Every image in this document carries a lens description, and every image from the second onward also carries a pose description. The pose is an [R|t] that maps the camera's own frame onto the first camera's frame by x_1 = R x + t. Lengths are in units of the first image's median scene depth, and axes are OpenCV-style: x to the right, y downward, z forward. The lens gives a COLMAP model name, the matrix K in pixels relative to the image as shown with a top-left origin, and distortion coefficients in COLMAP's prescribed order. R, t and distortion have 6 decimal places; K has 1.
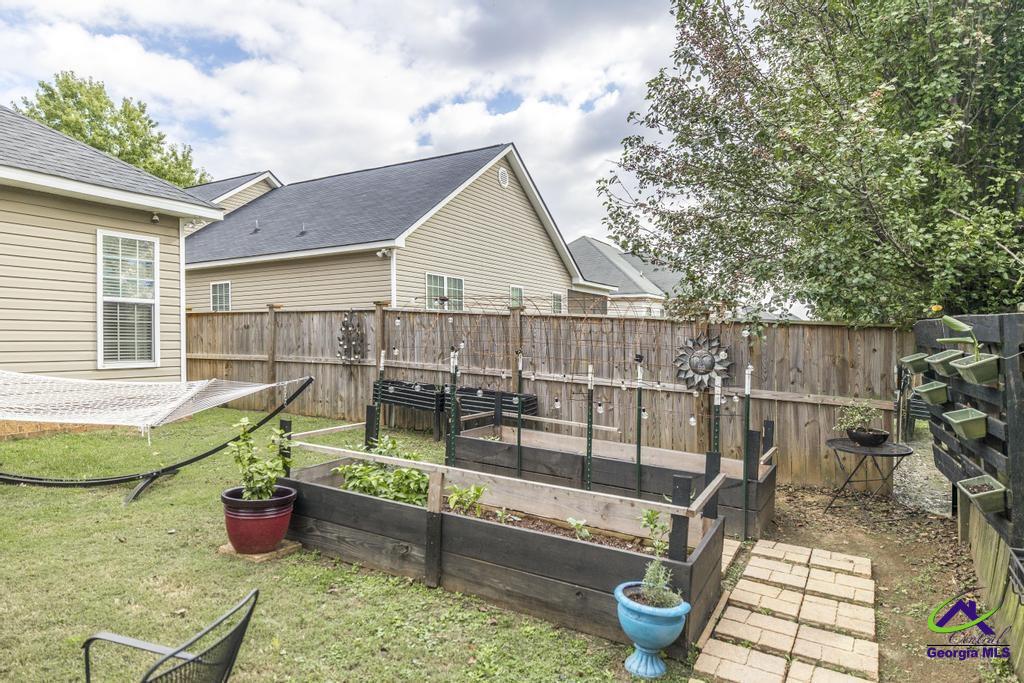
lens RADIAL K [[629.0, 0, 509.0], [0, 629.0, 349.3], [0, 0, 1]] dist [0.006326, -0.003126]
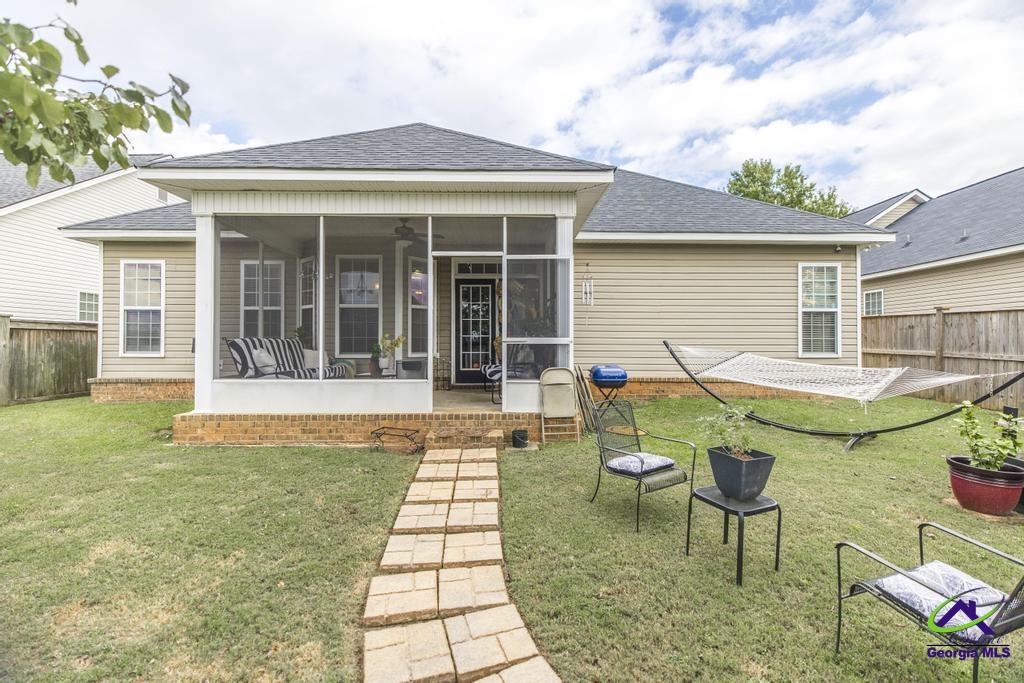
lens RADIAL K [[466.7, 0, 520.5], [0, 466.7, 336.9], [0, 0, 1]] dist [0.003865, 0.000294]
pose [[0.502526, -0.000868, -0.864562, -0.019731], [-0.014179, 0.999857, -0.009245, 0.001400], [0.864446, 0.016905, 0.502442, -0.067576]]
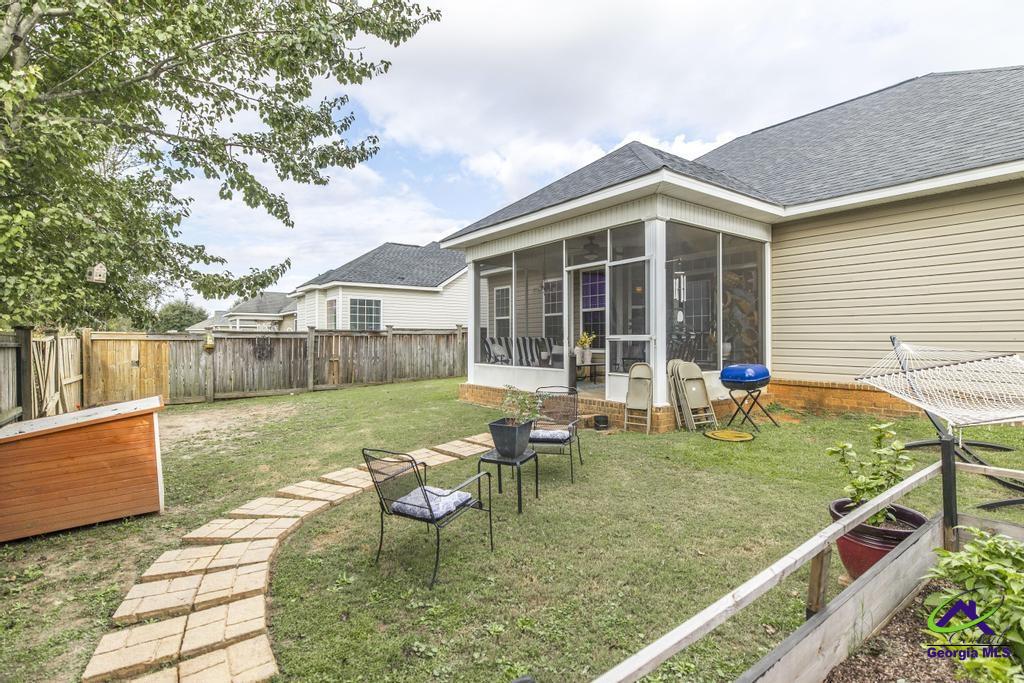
lens RADIAL K [[511.9, 0, 517.9], [0, 511.9, 344.6], [0, 0, 1]] dist [0.001745, 0.000087]
pose [[-0.412063, 0.019430, -0.910948, 0.130683], [-0.001019, 0.999762, 0.021785, -0.003652], [0.911155, 0.009905, -0.411945, 0.269380]]
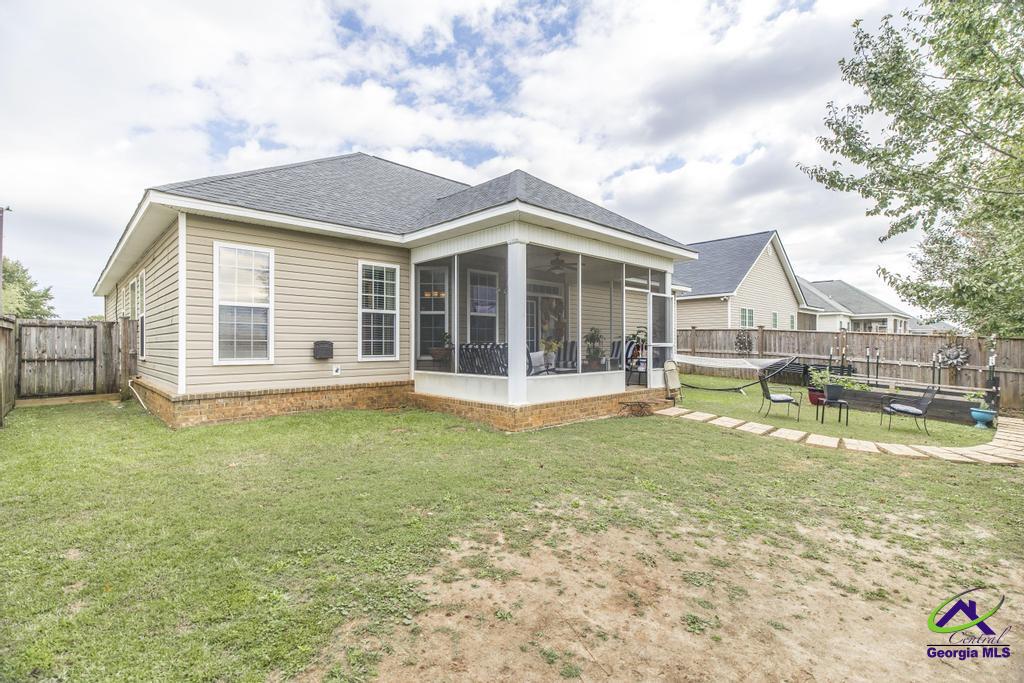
lens RADIAL K [[466.7, 0, 527.7], [0, 466.7, 324.0], [0, 0, 1]] dist [0.003865, 0.000294]
pose [[0.958022, -0.003841, -0.286668, -0.370740], [-0.011076, 0.998668, -0.050399, 0.007690], [0.286480, 0.051459, 0.956703, -0.586297]]
